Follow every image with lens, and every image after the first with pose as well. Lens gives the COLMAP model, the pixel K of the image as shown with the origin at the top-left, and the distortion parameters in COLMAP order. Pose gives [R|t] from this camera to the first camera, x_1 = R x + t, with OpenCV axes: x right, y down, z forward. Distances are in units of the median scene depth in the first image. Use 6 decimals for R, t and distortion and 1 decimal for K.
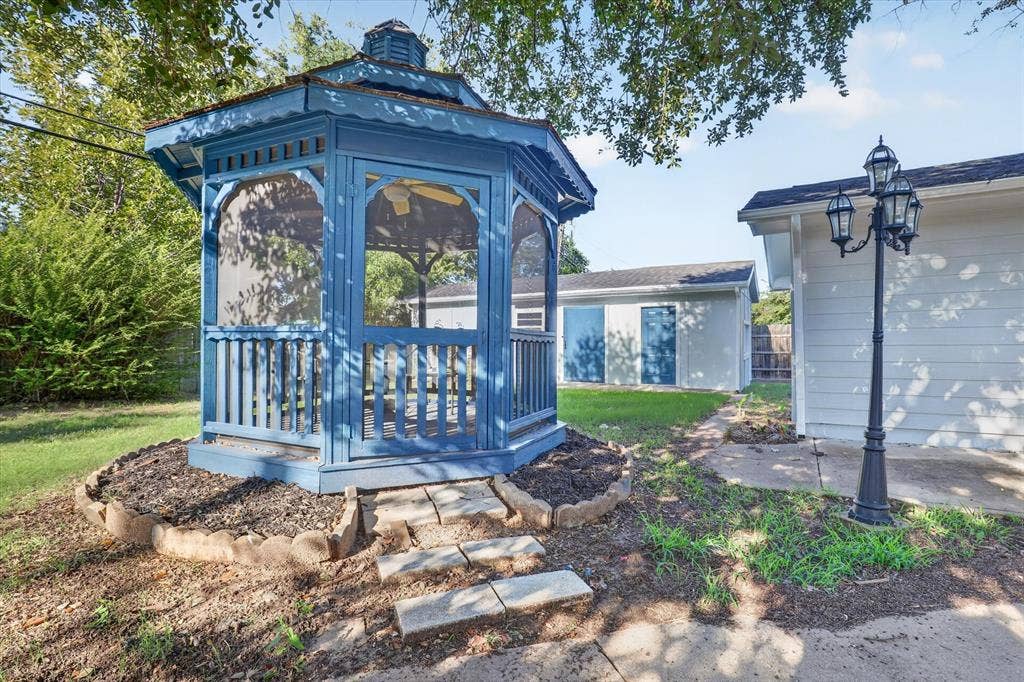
lens RADIAL K [[491.7, 0, 512.0], [0, 491.7, 341.0], [0, 0, 1]] dist [0.091455, 0.000050]
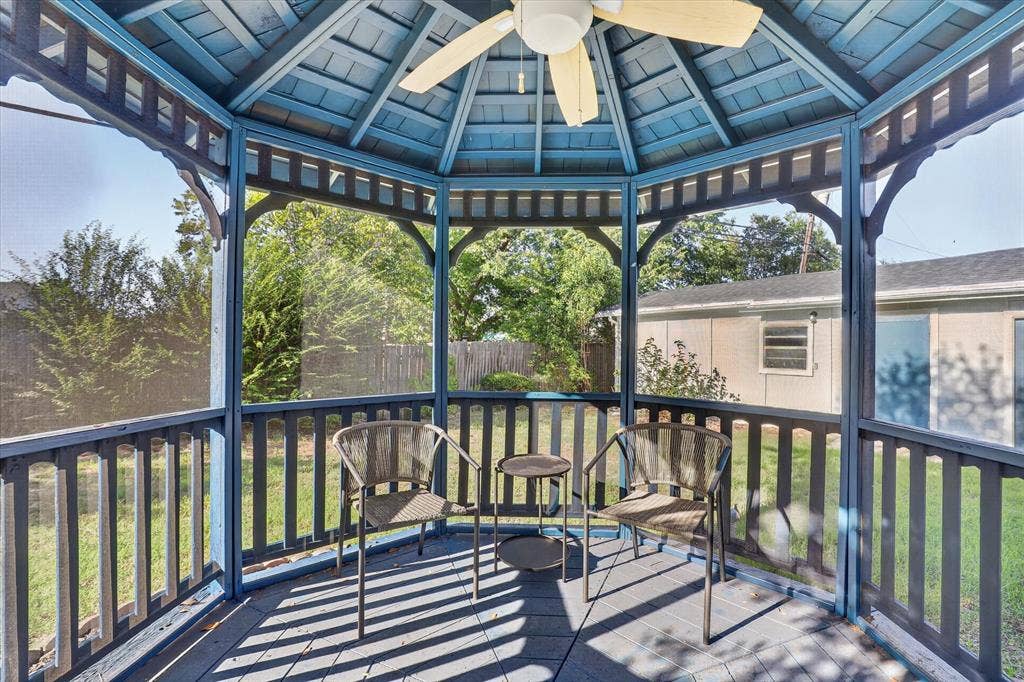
lens RADIAL K [[475.9, 0, 513.0], [0, 475.9, 347.6], [0, 0, 1]] dist [-0.039686, 0.008549]
pose [[0.914429, 0.007758, -0.404671, -0.051273], [-0.010402, 0.999936, -0.004336, -0.023449], [0.404612, 0.008175, 0.914452, 0.276878]]
